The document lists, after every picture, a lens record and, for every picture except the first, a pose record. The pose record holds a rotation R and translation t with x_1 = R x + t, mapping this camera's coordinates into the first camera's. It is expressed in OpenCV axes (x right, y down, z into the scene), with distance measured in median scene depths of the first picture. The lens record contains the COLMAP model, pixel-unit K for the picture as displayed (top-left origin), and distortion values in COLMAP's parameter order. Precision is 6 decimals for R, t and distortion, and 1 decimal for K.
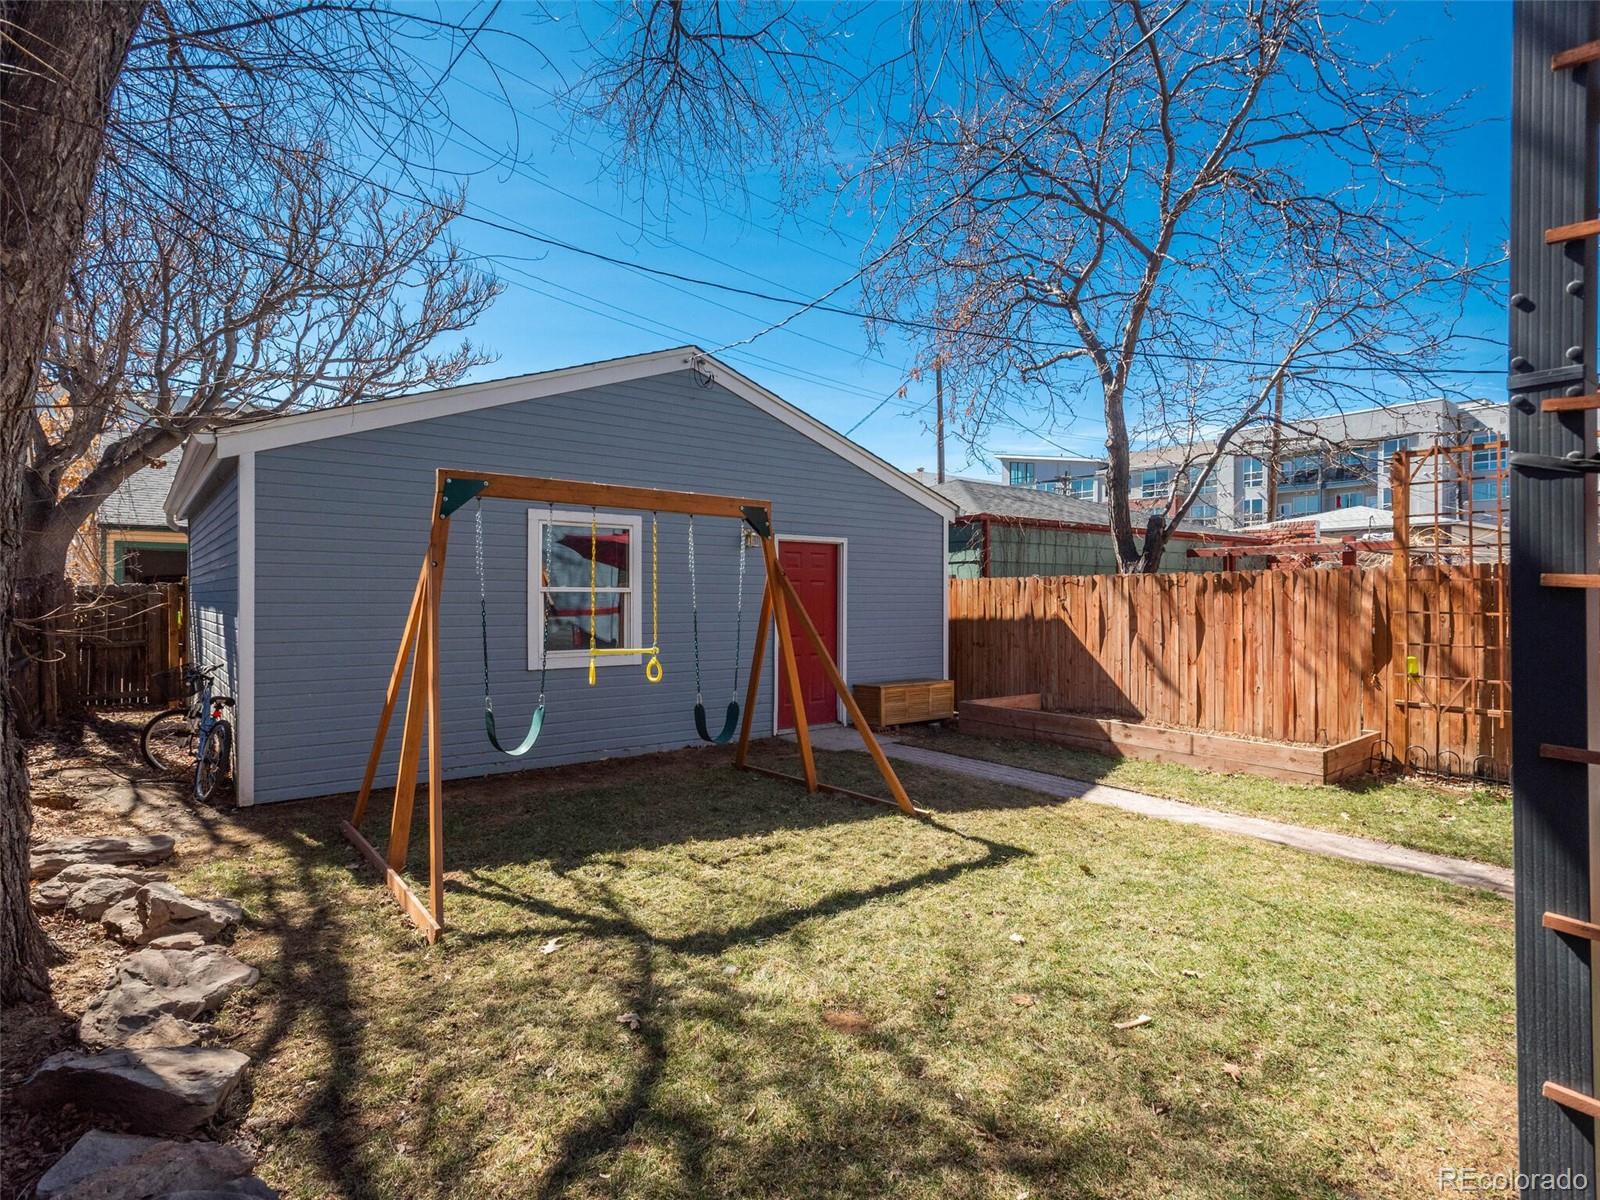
lens RADIAL K [[838.0, 0, 797.4], [0, 838.0, 600.4], [0, 0, 1]] dist [0.018790, 0.000019]
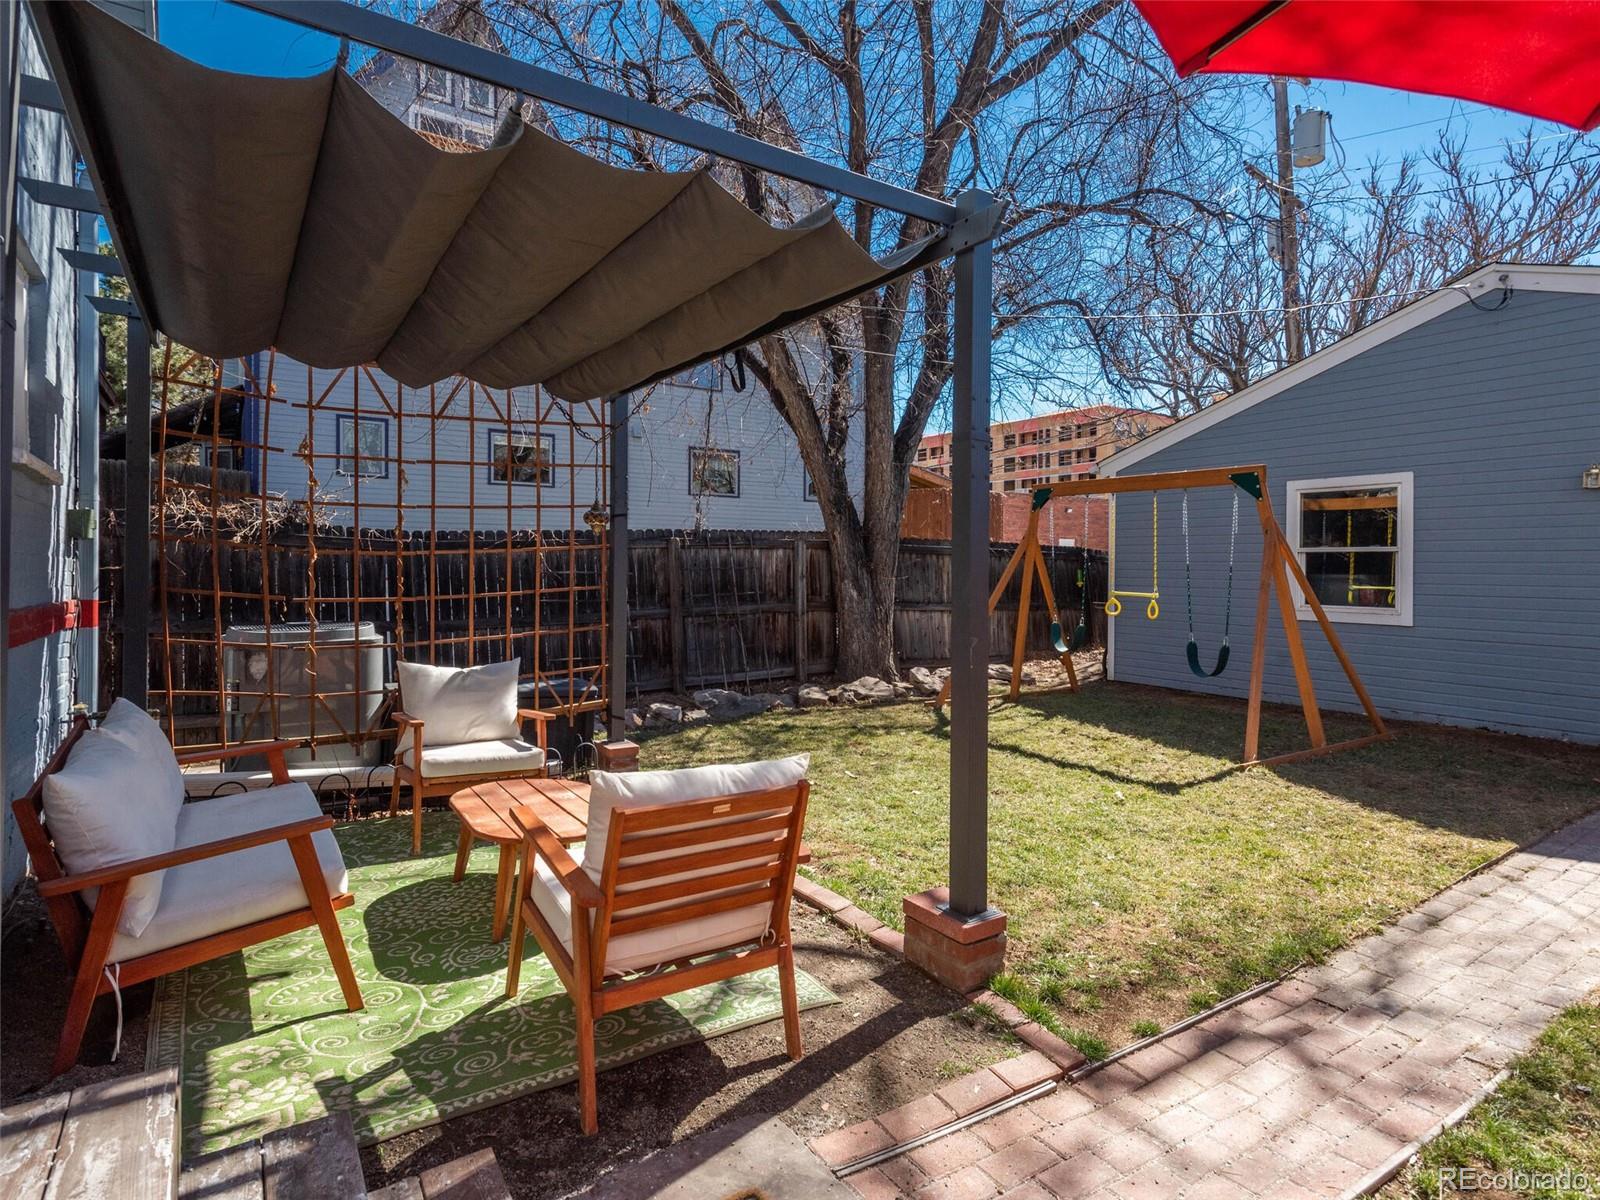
lens RADIAL K [[851.0, 0, 792.5], [0, 851.0, 566.6], [0, 0, 1]] dist [0.016650, -0.000461]
pose [[-0.083242, 0.002699, -0.996526, 0.780453], [-0.006979, 0.999970, 0.003292, 0.008725], [0.996505, 0.007228, -0.083221, 0.345444]]
